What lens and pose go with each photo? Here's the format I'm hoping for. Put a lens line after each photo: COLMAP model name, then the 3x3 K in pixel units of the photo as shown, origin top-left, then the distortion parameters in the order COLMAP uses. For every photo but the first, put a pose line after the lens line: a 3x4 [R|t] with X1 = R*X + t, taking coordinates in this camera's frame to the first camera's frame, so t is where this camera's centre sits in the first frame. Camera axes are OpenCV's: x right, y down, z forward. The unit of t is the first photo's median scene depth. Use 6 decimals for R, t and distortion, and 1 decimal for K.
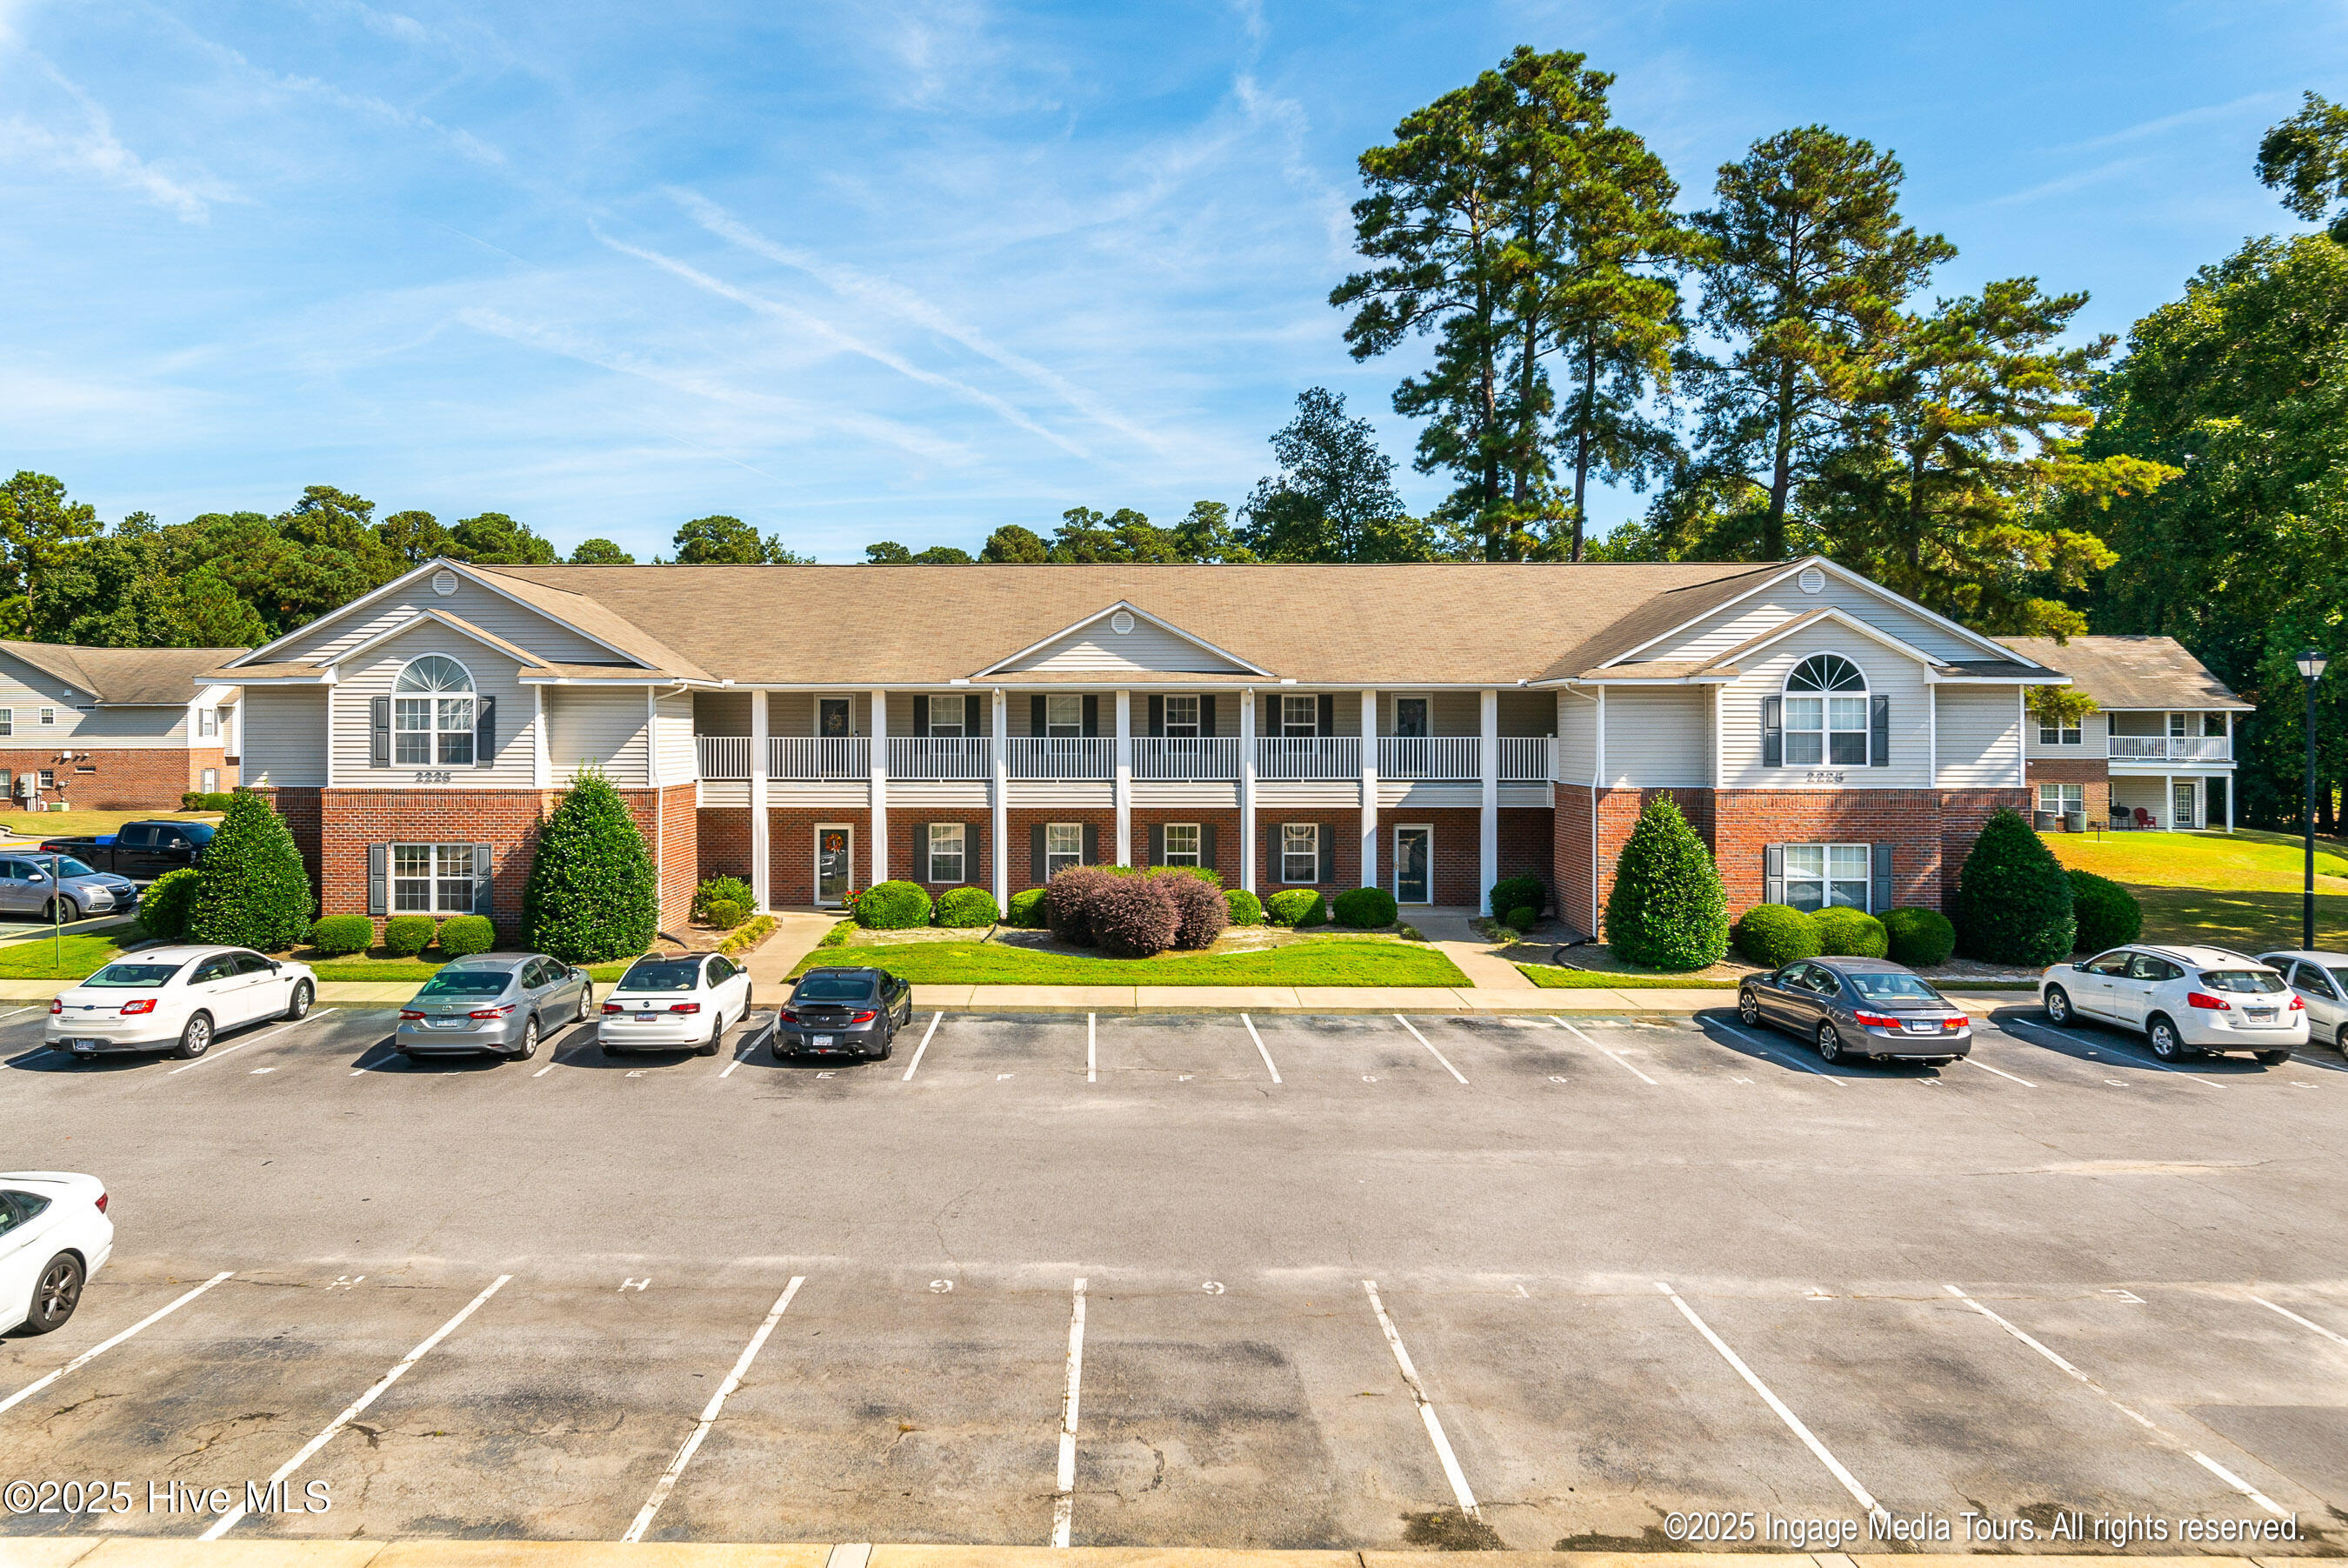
lens RADIAL K [[1454.4, 0, 1149.1], [0, 1454.4, 714.0], [0, 0, 1]] dist [0.004333, -0.004826]
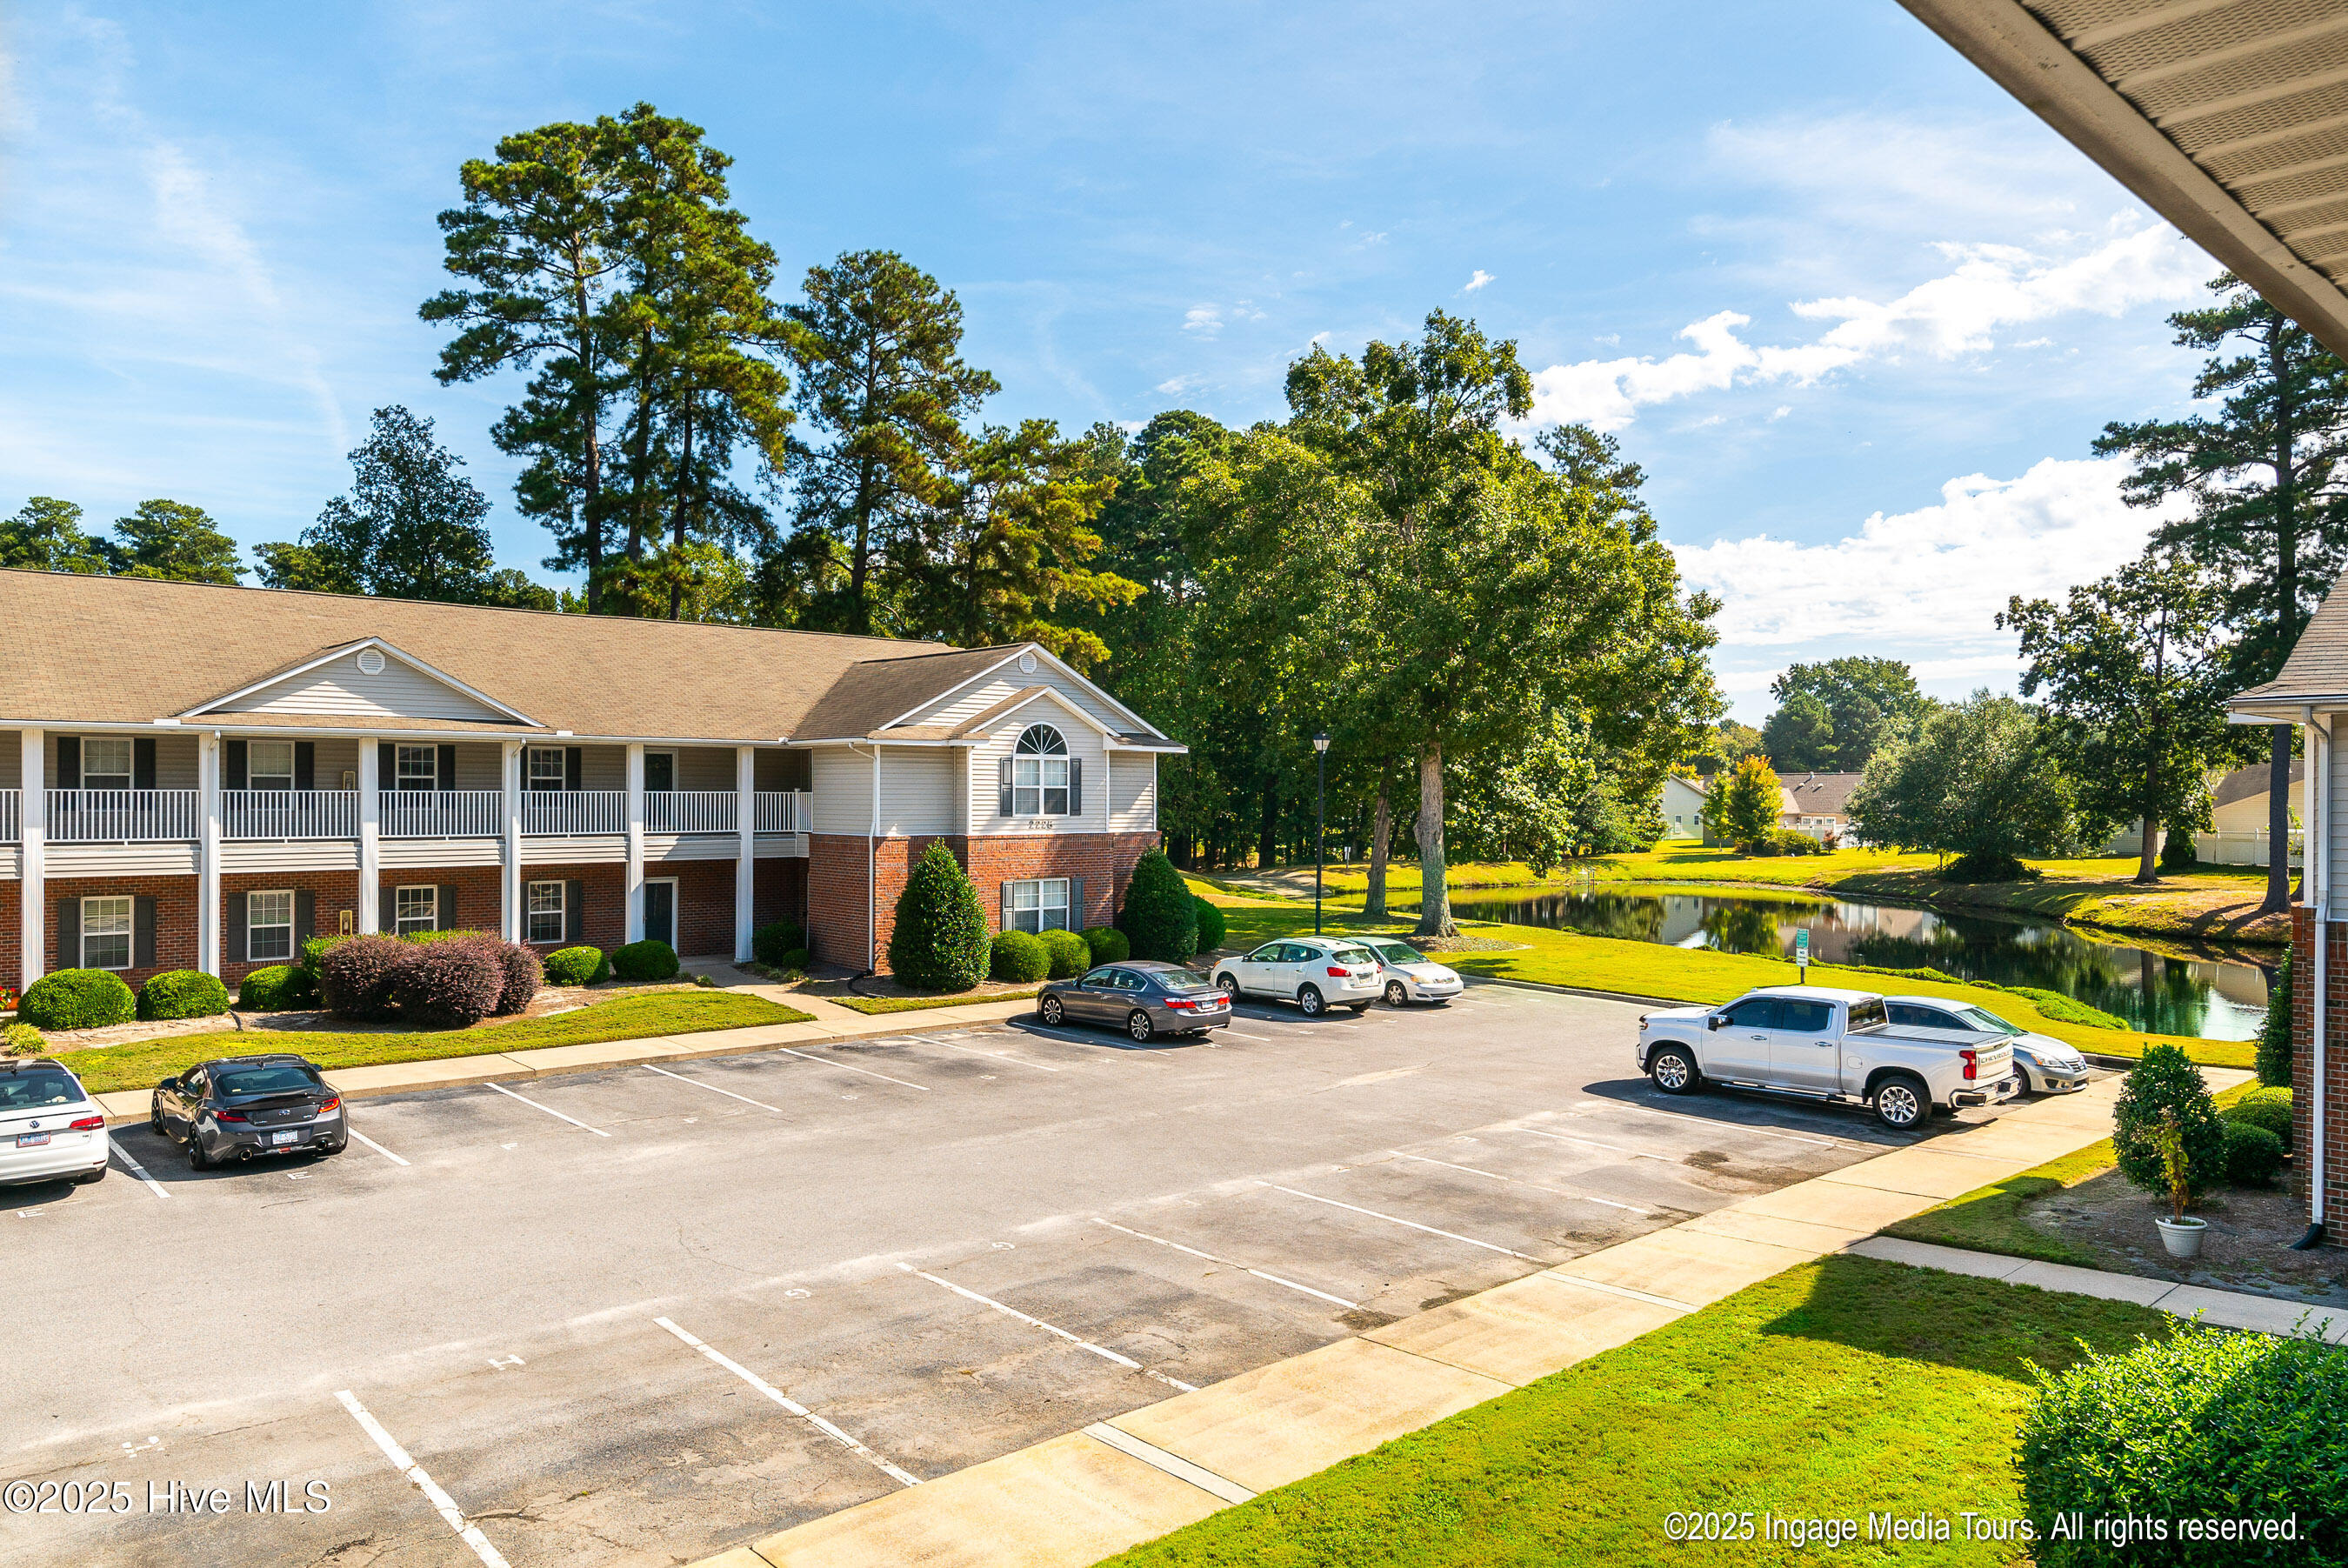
lens RADIAL K [[1454.4, 0, 1157.6], [0, 1454.4, 792.3], [0, 0, 1]] dist [0.004333, -0.004826]
pose [[0.759948, 0.002683, 0.649979, -0.256967], [-0.012082, 0.999877, 0.009999, 0.002437], [-0.649872, -0.015452, 0.759887, 0.003755]]
